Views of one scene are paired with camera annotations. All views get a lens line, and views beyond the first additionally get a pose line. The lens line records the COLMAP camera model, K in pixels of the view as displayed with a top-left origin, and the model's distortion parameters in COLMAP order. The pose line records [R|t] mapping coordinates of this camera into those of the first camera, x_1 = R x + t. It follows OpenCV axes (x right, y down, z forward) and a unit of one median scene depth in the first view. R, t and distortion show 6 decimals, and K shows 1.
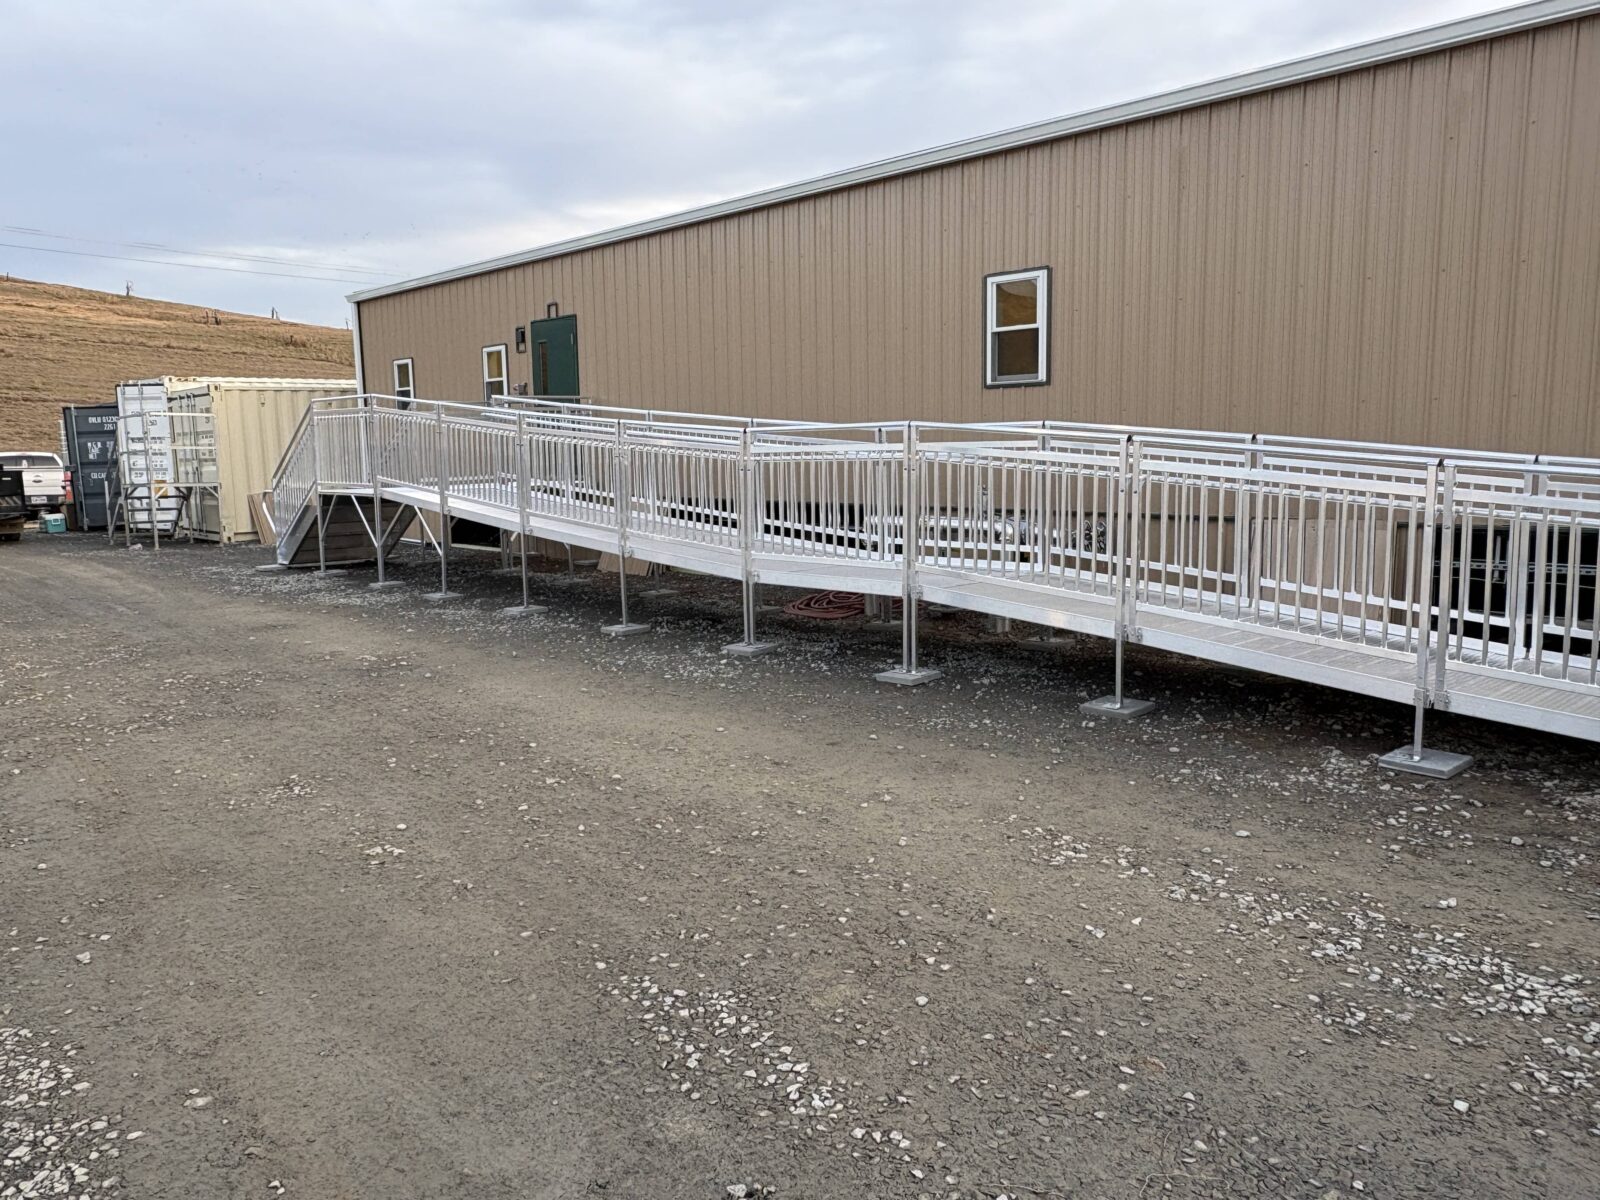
lens RADIAL K [[1202.0, 0, 798.7], [0, 1202.0, 601.1], [0, 0, 1]] dist [-0.002381, 0.003400]
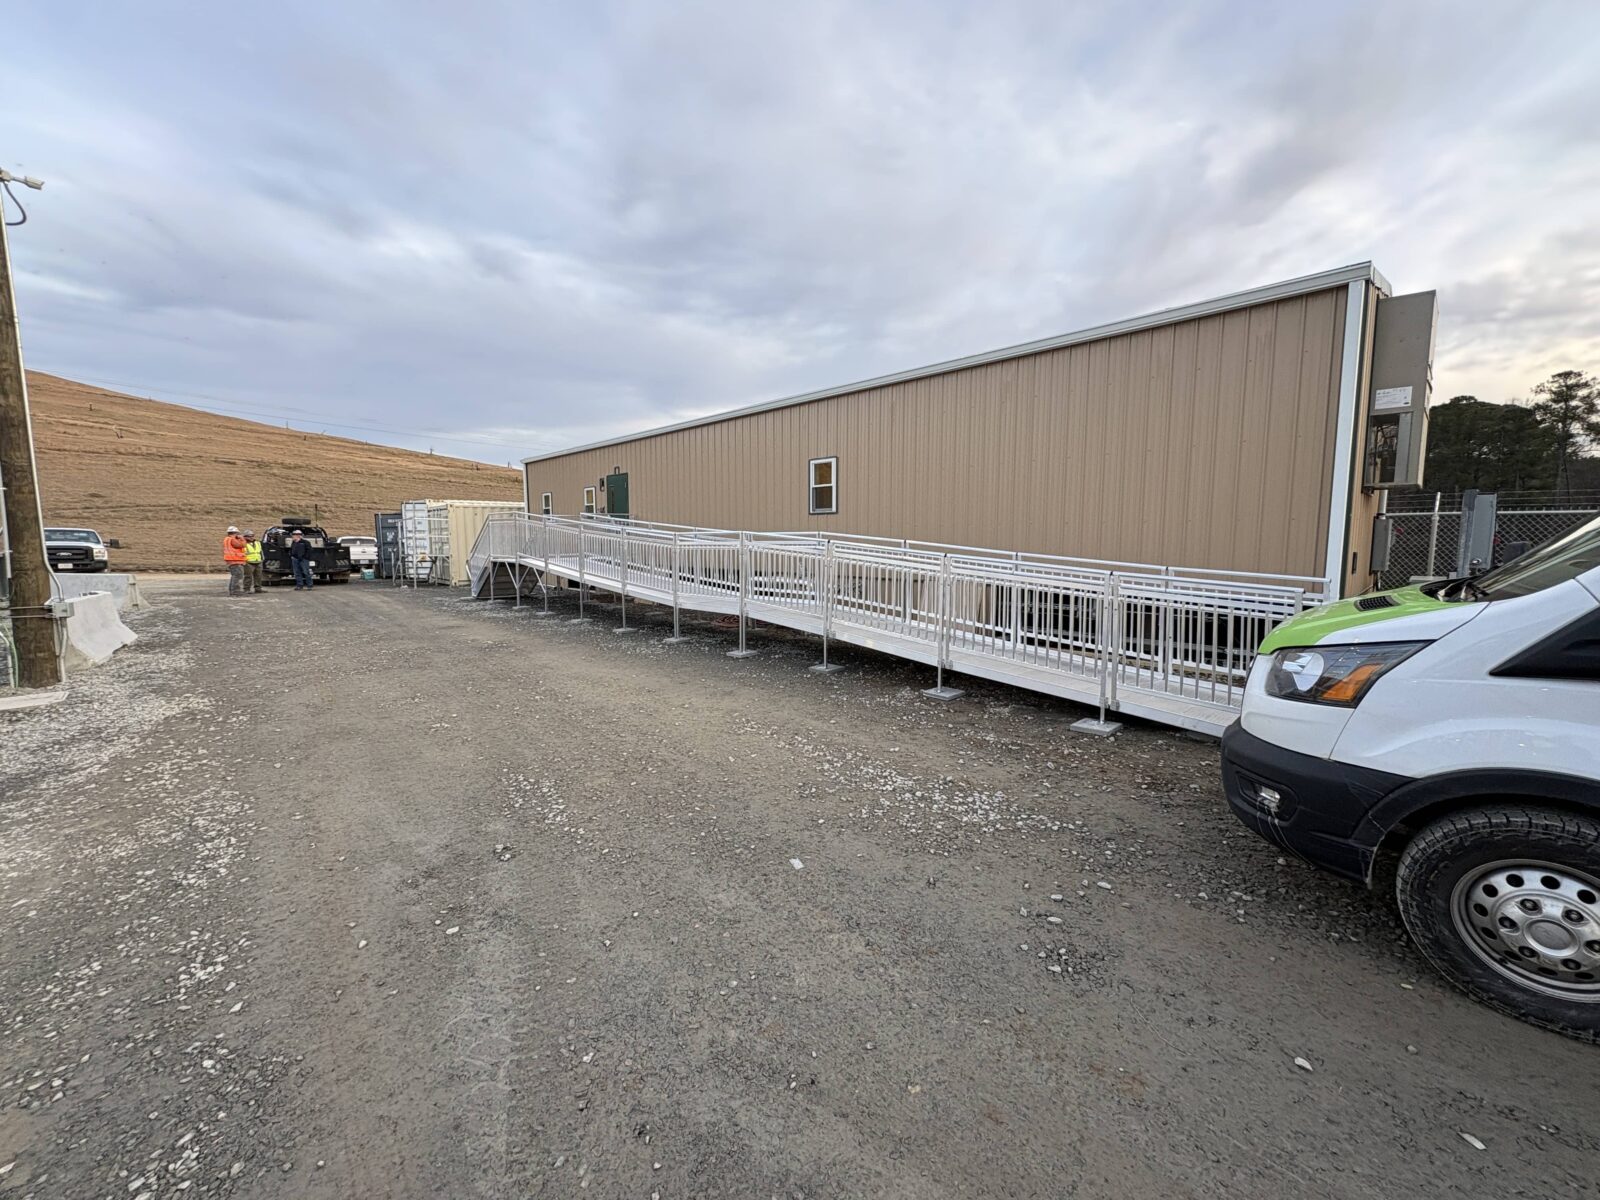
lens RADIAL K [[643.1, 0, 802.7], [0, 643.1, 600.2], [0, 0, 1]] dist [0.000195, -0.000103]
pose [[0.999714, 0.015770, 0.017954, 0.096083], [-0.015125, 0.999255, -0.035496, 0.004482], [-0.018500, 0.035214, 0.999209, -0.060911]]
